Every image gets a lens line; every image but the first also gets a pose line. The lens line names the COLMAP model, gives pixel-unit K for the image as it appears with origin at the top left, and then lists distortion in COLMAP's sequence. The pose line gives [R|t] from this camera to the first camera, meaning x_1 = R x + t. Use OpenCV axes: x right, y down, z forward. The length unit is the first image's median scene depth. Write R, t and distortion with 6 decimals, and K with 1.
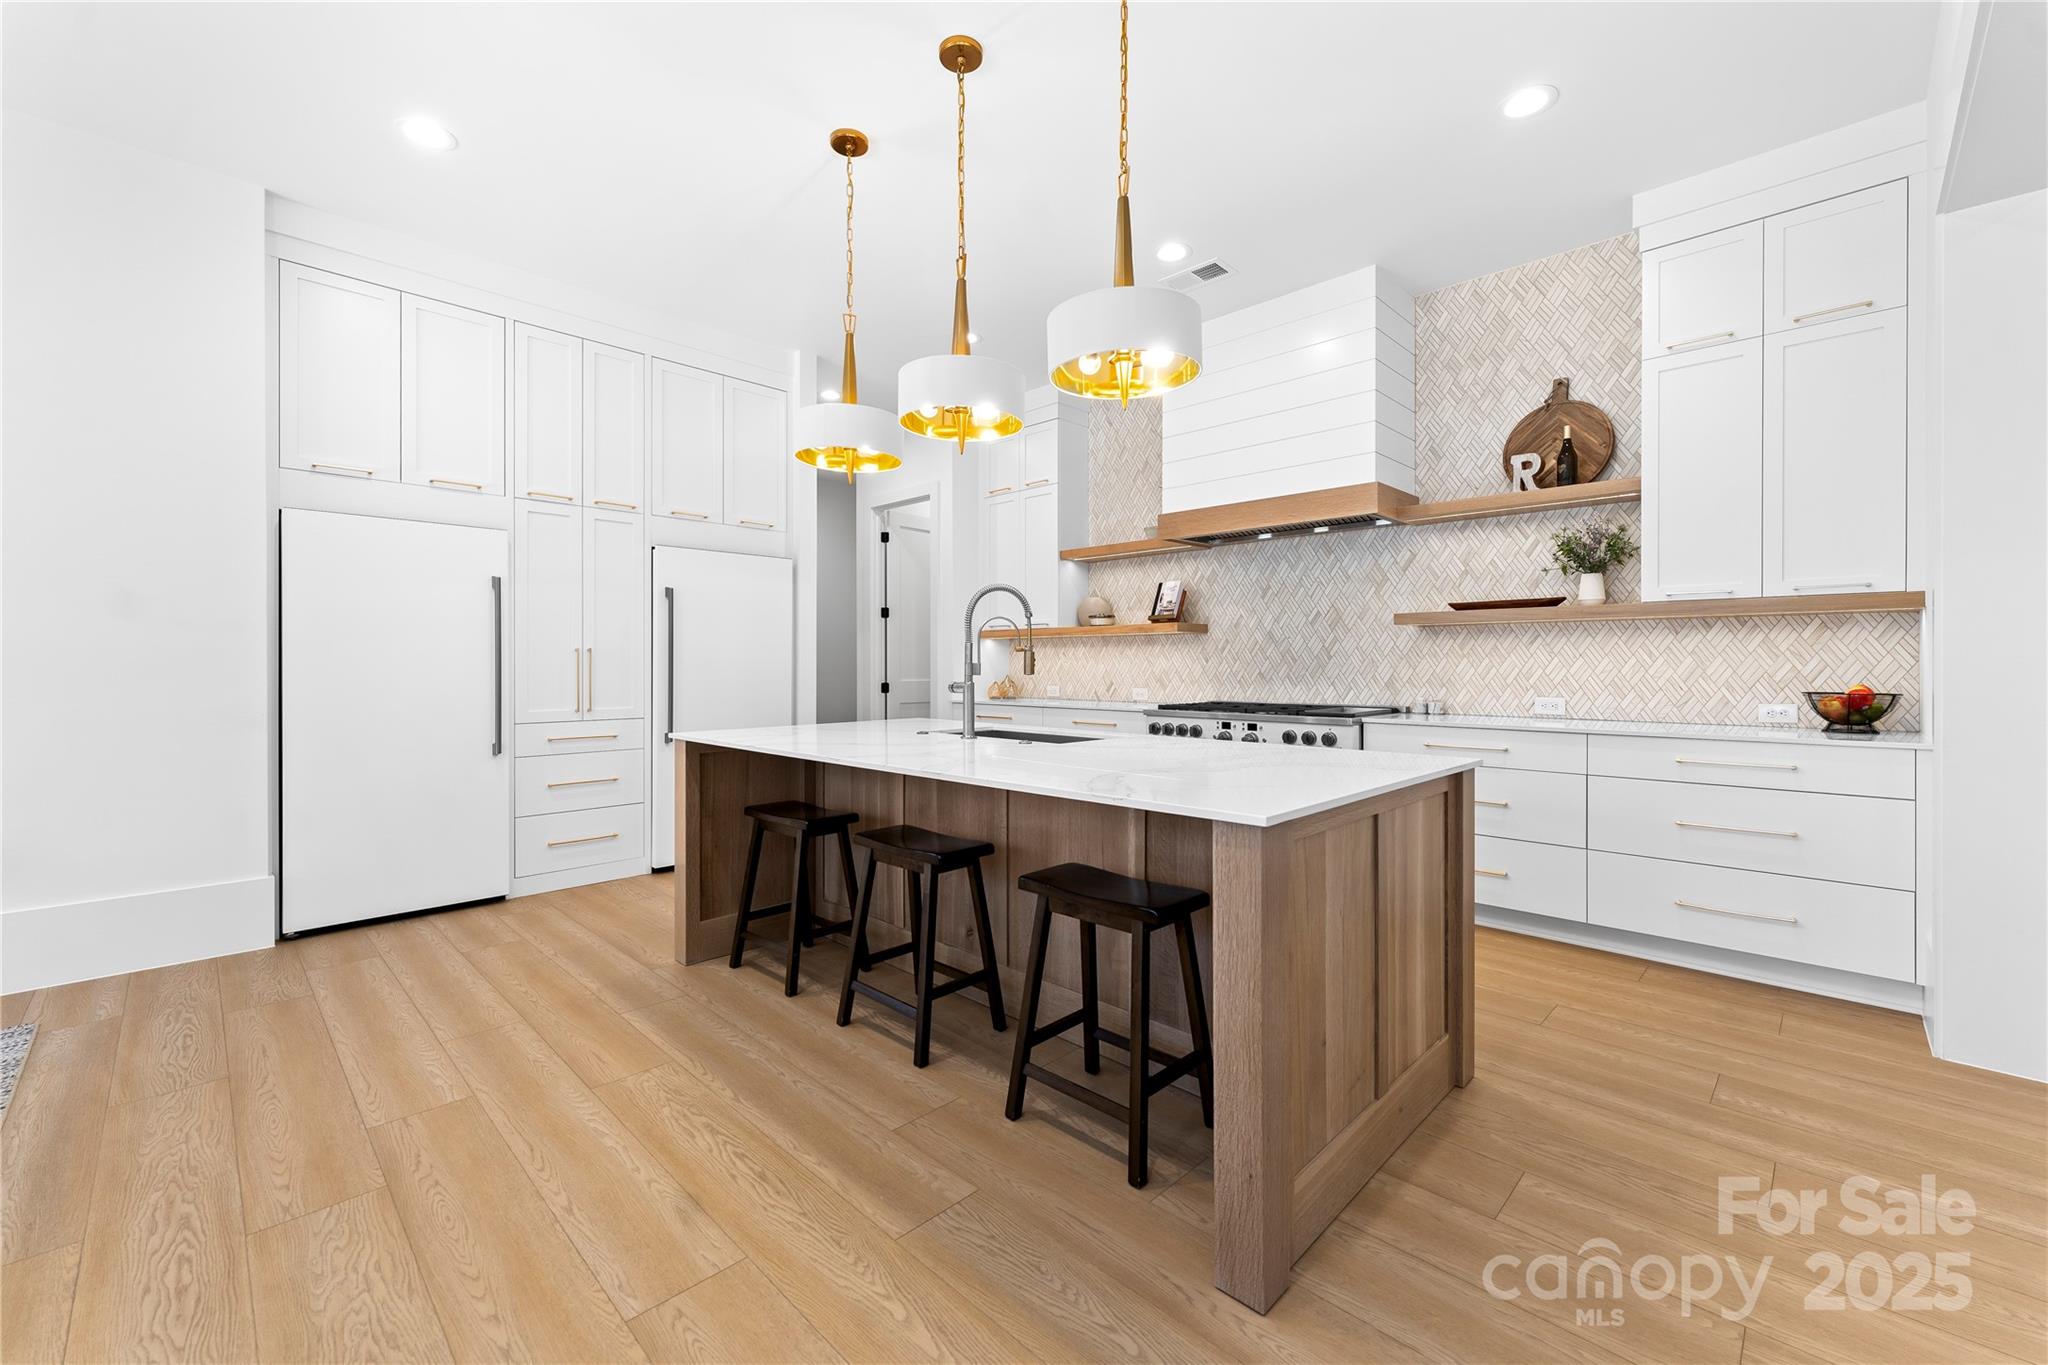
lens RADIAL K [[830.1, 0, 1028.8], [0, 830.1, 661.9], [0, 0, 1]] dist [-0.001821, 0.000322]
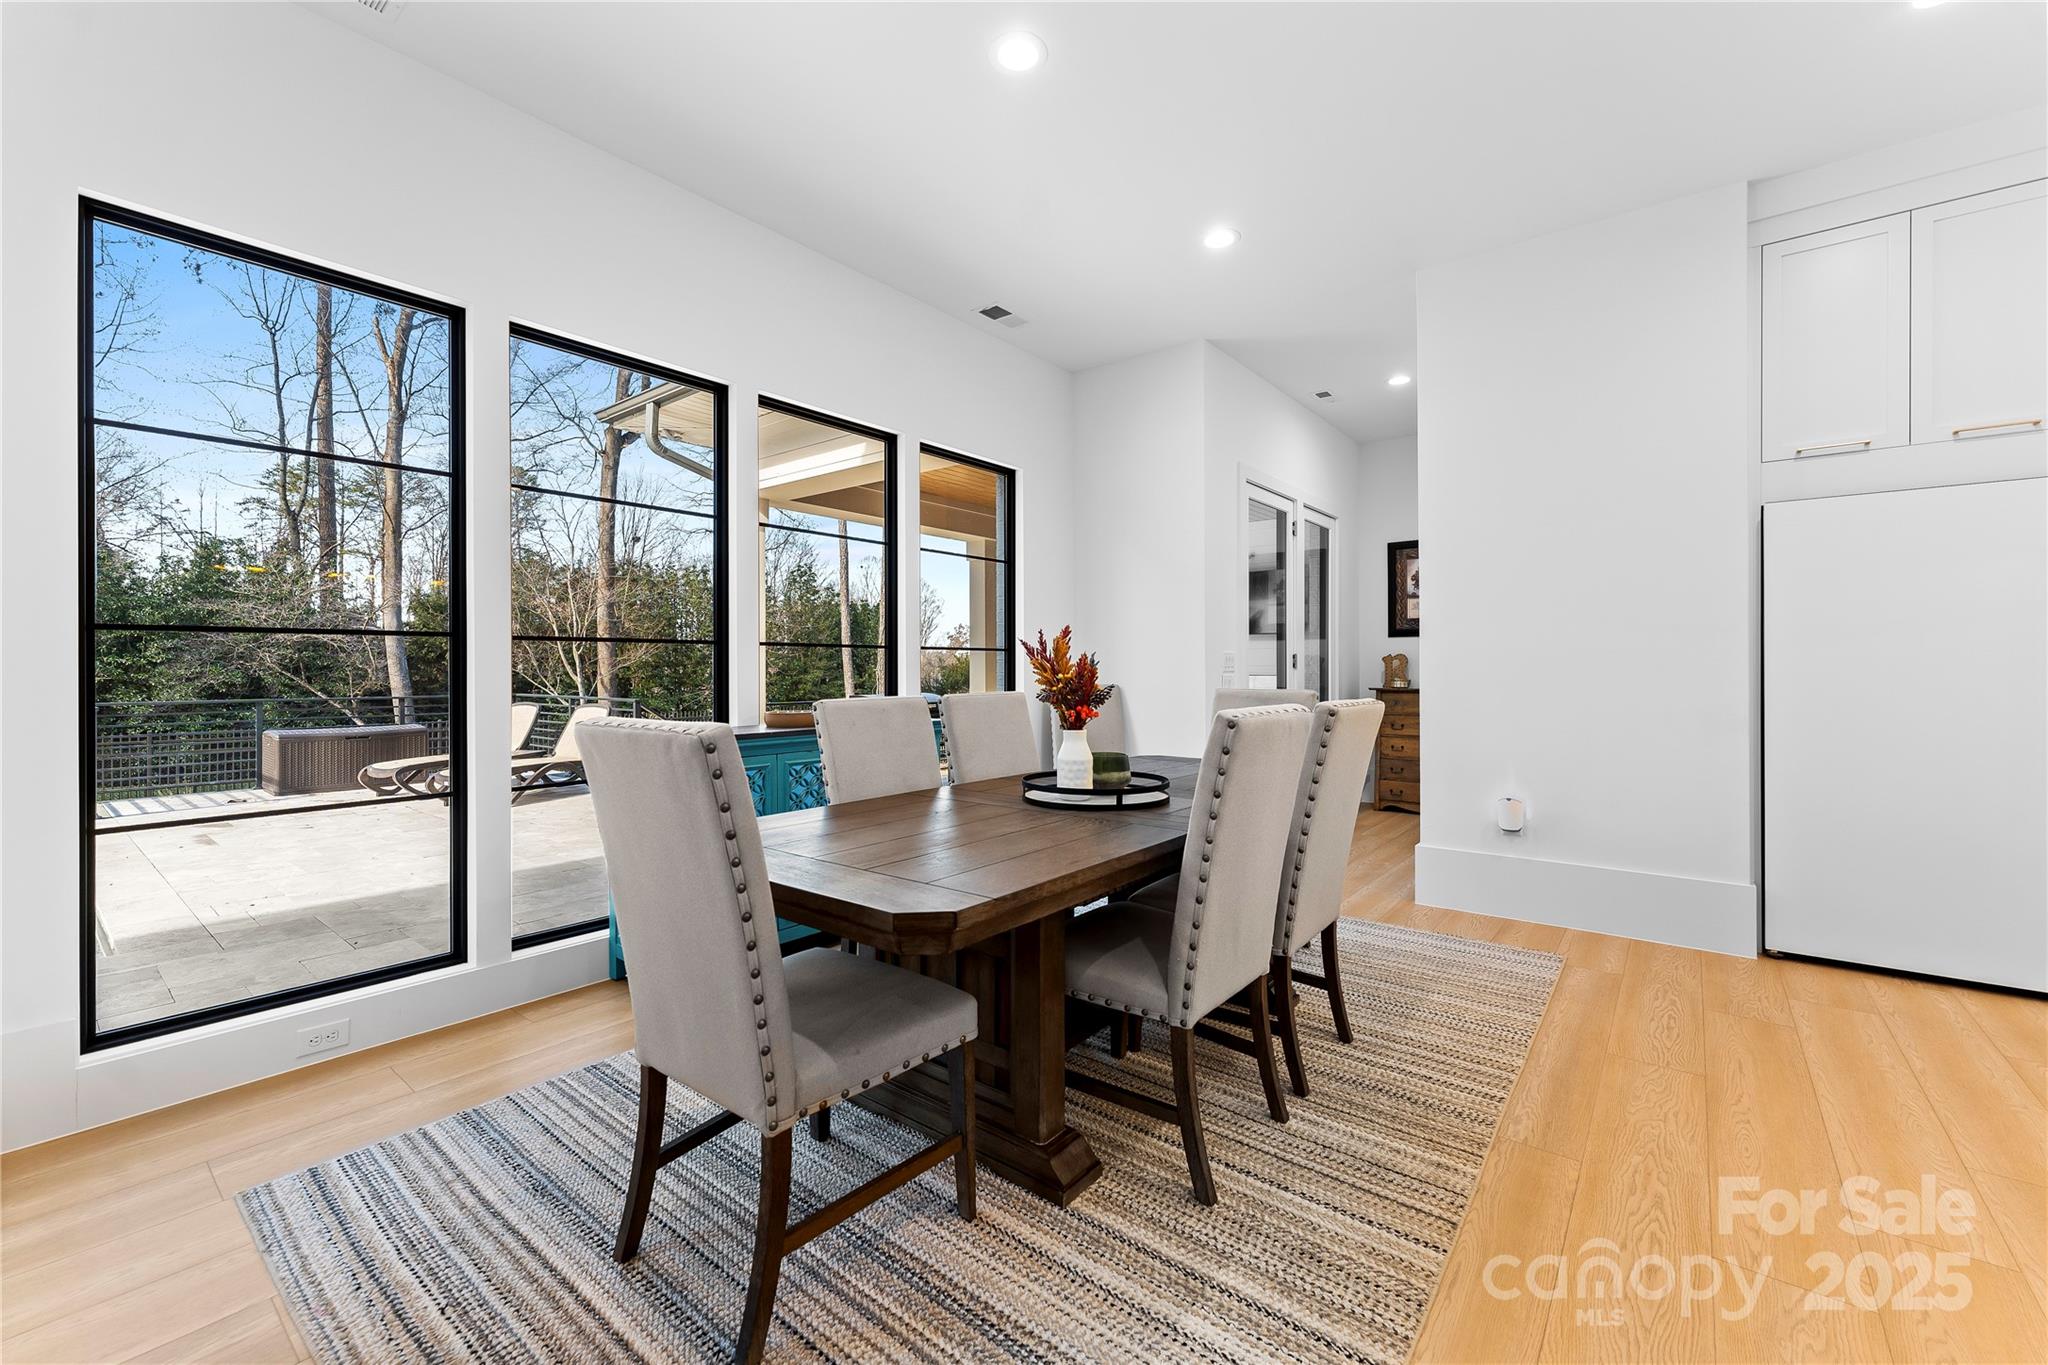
lens RADIAL K [[830.1, 0, 1022.1], [0, 830.1, 663.8], [0, 0, 1]] dist [-0.001821, 0.000322]
pose [[0.096223, 0.000754, -0.995360, -0.031181], [-0.001244, 0.999999, 0.000637, -0.001011], [0.995359, 0.001177, 0.096223, 0.055665]]
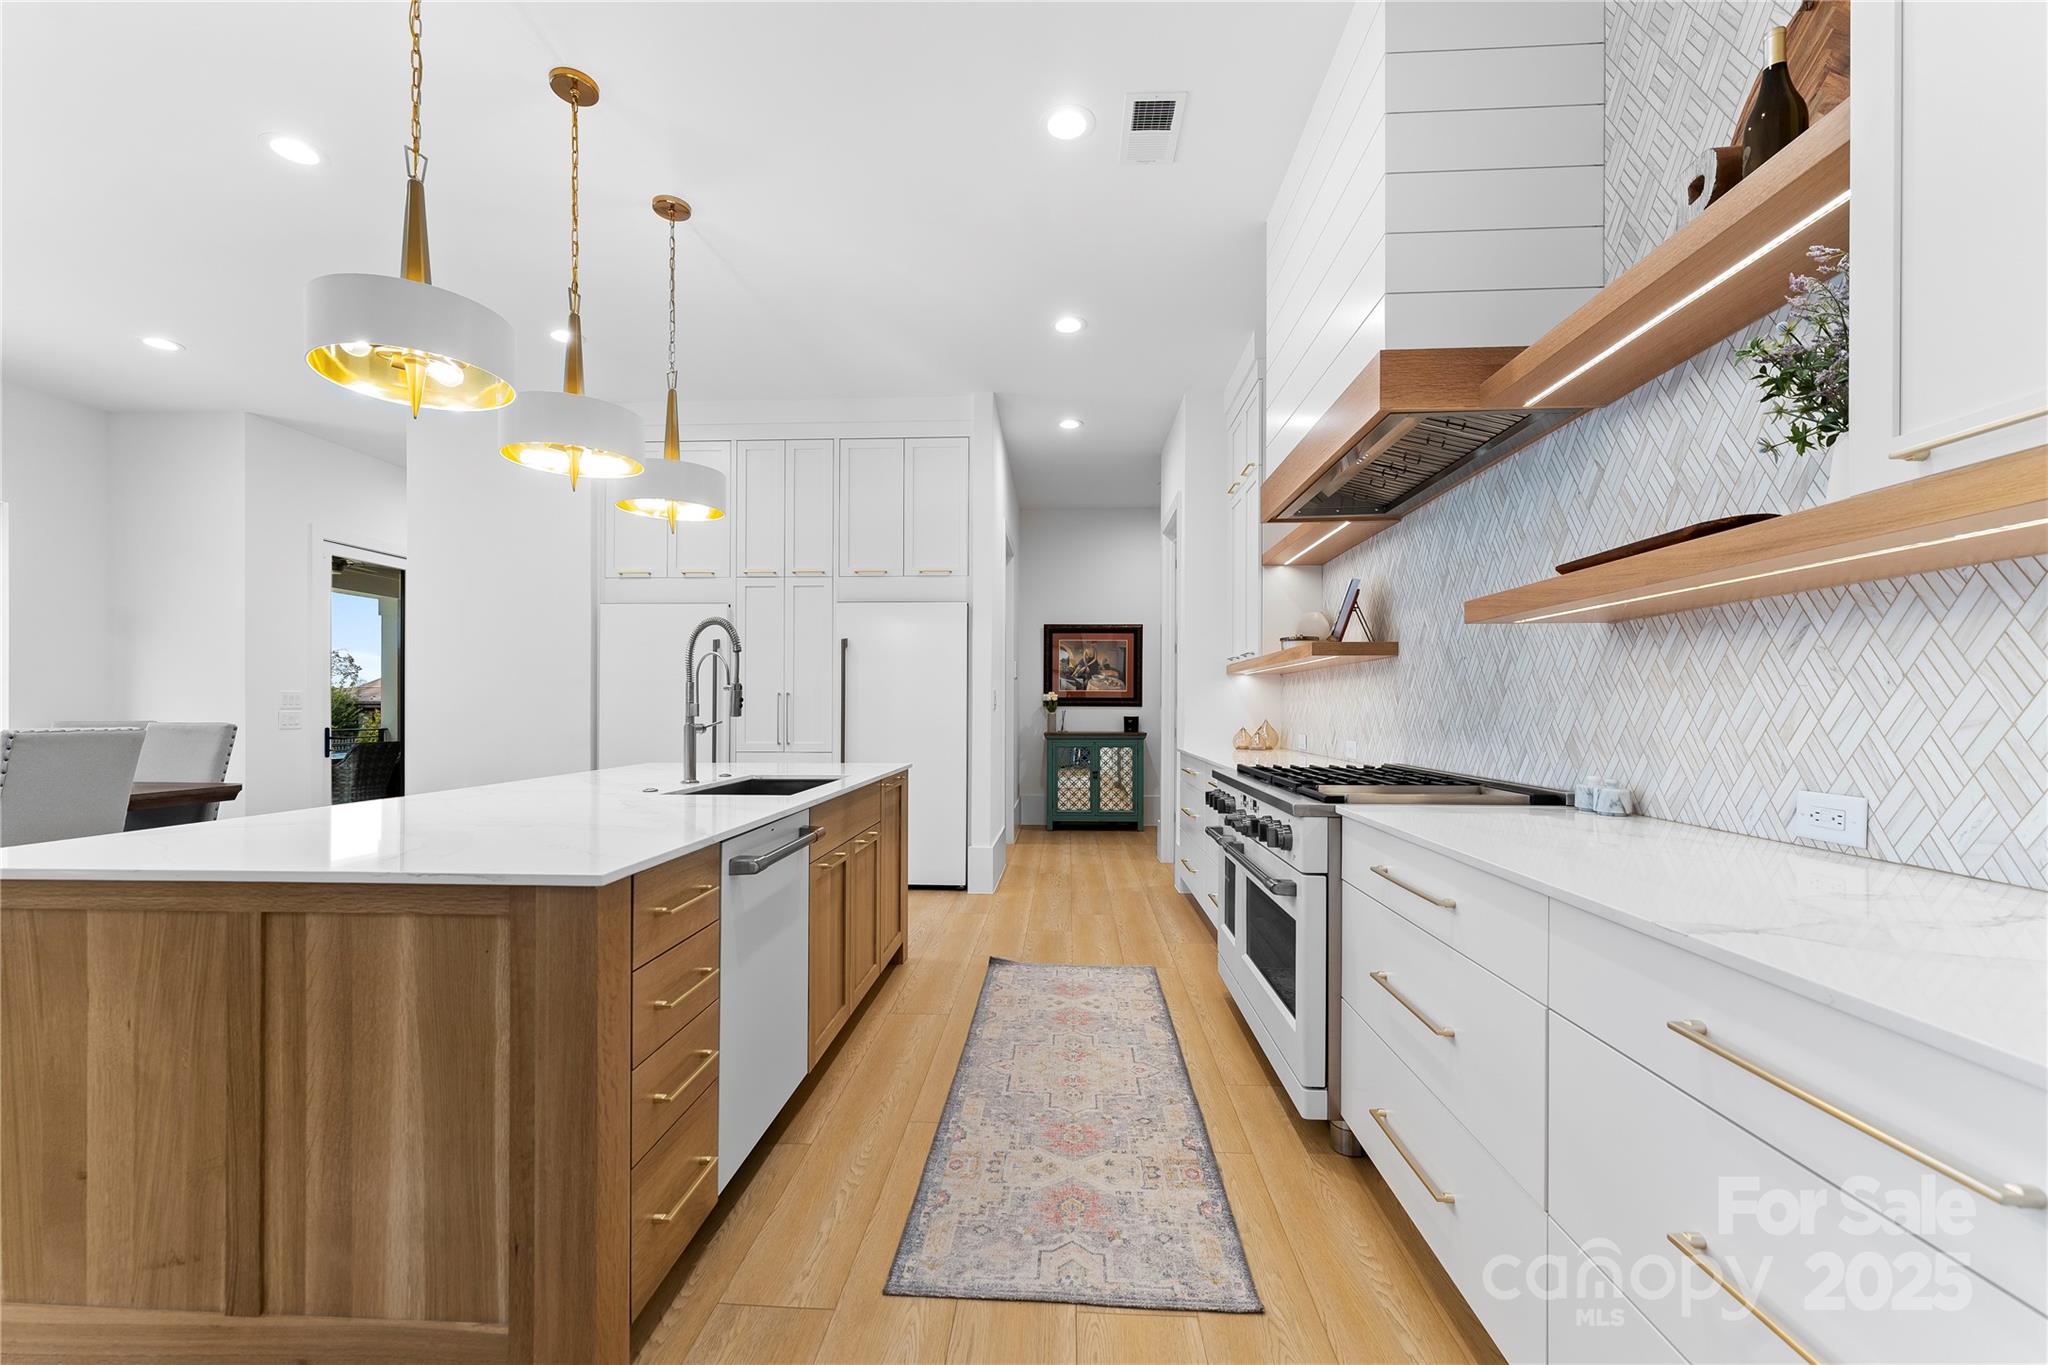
lens RADIAL K [[830.1, 0, 1024.6], [0, 830.1, 702.0], [0, 0, 1]] dist [-0.001821, 0.000322]
pose [[0.657556, -0.004546, -0.753392, 0.744414], [0.000819, 0.999986, -0.005320, 0.004789], [0.753405, 0.002881, 0.657551, 0.555667]]
